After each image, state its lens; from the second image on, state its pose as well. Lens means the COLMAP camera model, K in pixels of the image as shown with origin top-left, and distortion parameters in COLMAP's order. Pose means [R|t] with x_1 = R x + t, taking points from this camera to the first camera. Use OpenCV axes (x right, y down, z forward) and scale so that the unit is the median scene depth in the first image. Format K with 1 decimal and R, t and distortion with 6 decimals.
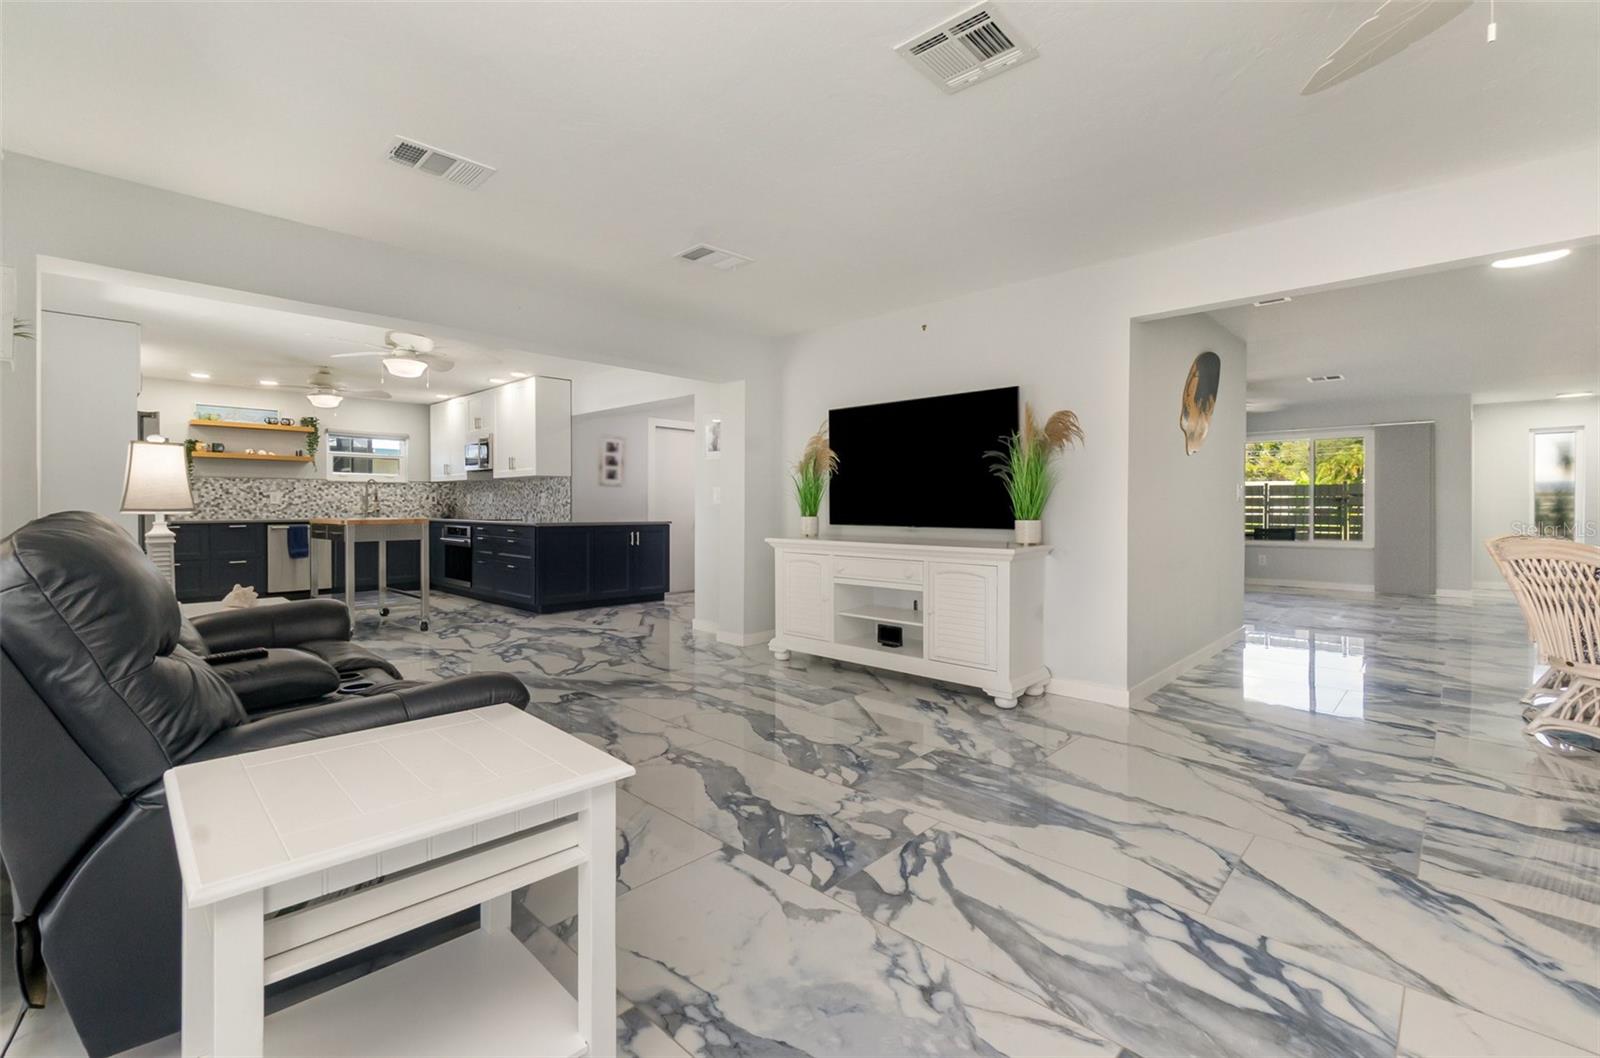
lens RADIAL K [[694.0, 0, 801.7], [0, 694.0, 506.8], [0, 0, 1]] dist [-0.001024, -0.000292]
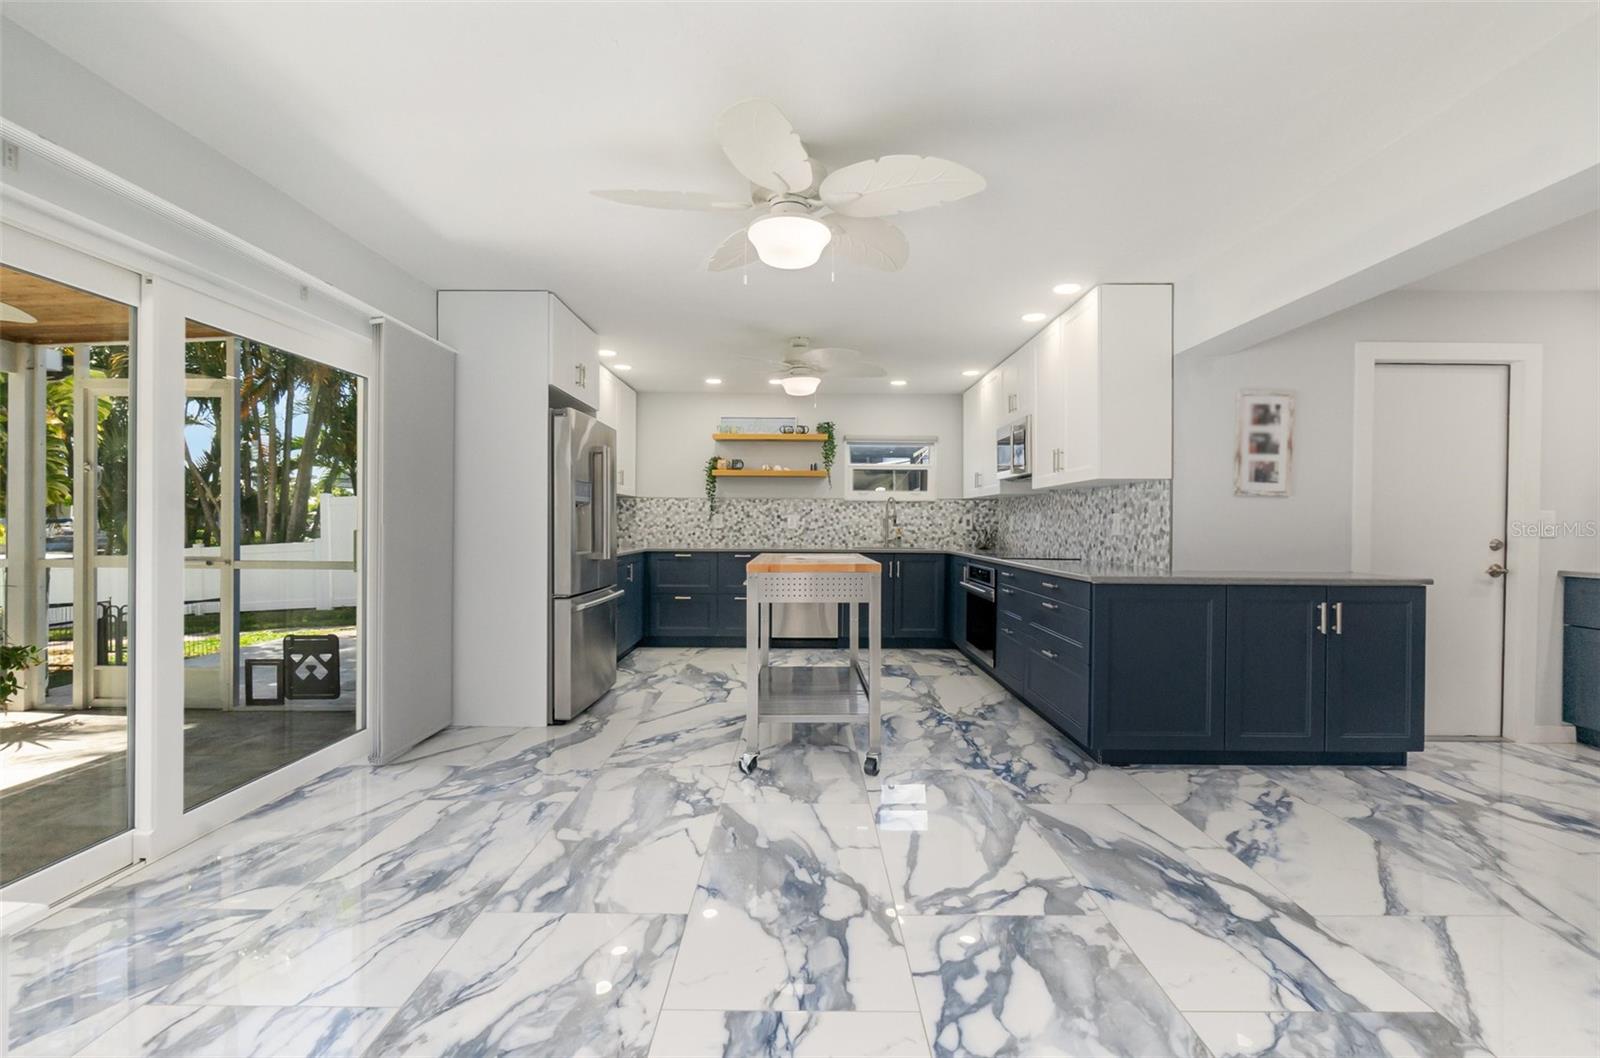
lens RADIAL K [[700.1, 0, 800.0], [0, 700.1, 529.0], [0, 0, 1]] dist [-0.010994, -0.000561]
pose [[0.690936, 0.007601, -0.722876, -0.148603], [-0.004512, 0.999971, 0.006202, -0.009770], [0.722902, -0.001024, 0.690950, 0.445020]]
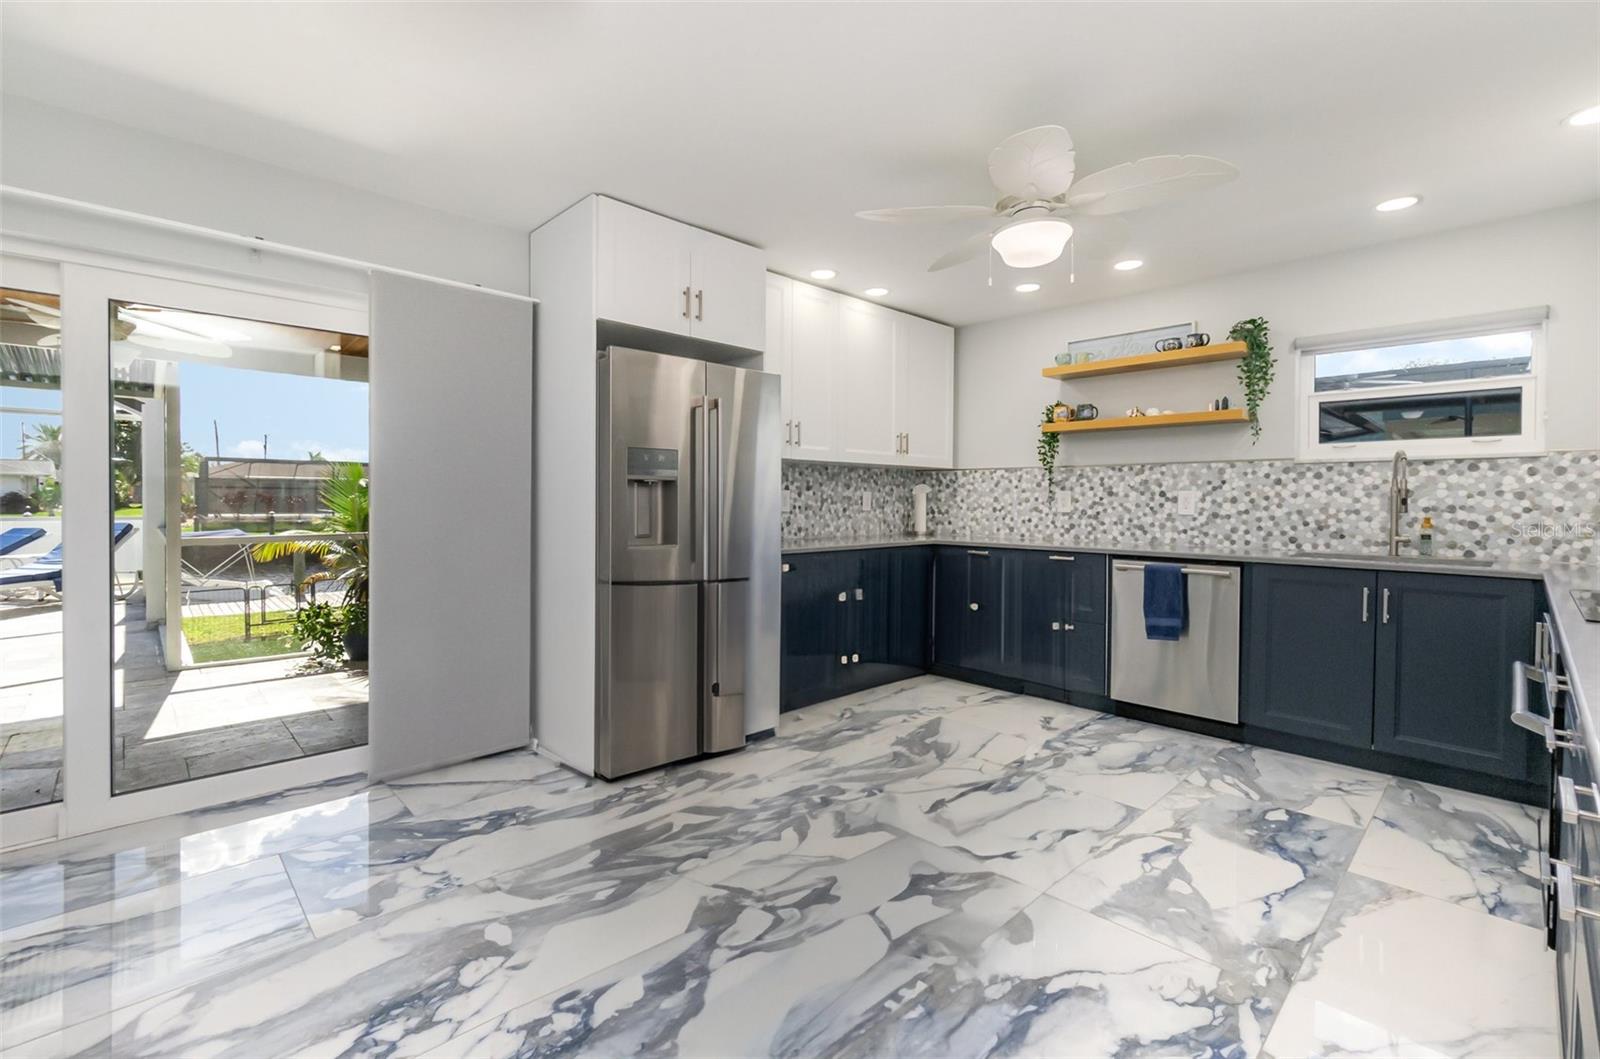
lens RADIAL K [[708.0, 0, 800.4], [0, 708.0, 499.3], [0, 0, 1]] dist [-0.000680, -0.000428]
pose [[-0.039058, -0.005345, -0.999223, -0.265515], [-0.006750, 0.999964, -0.005085, -0.011294], [0.999214, 0.006546, -0.039093, 0.788867]]
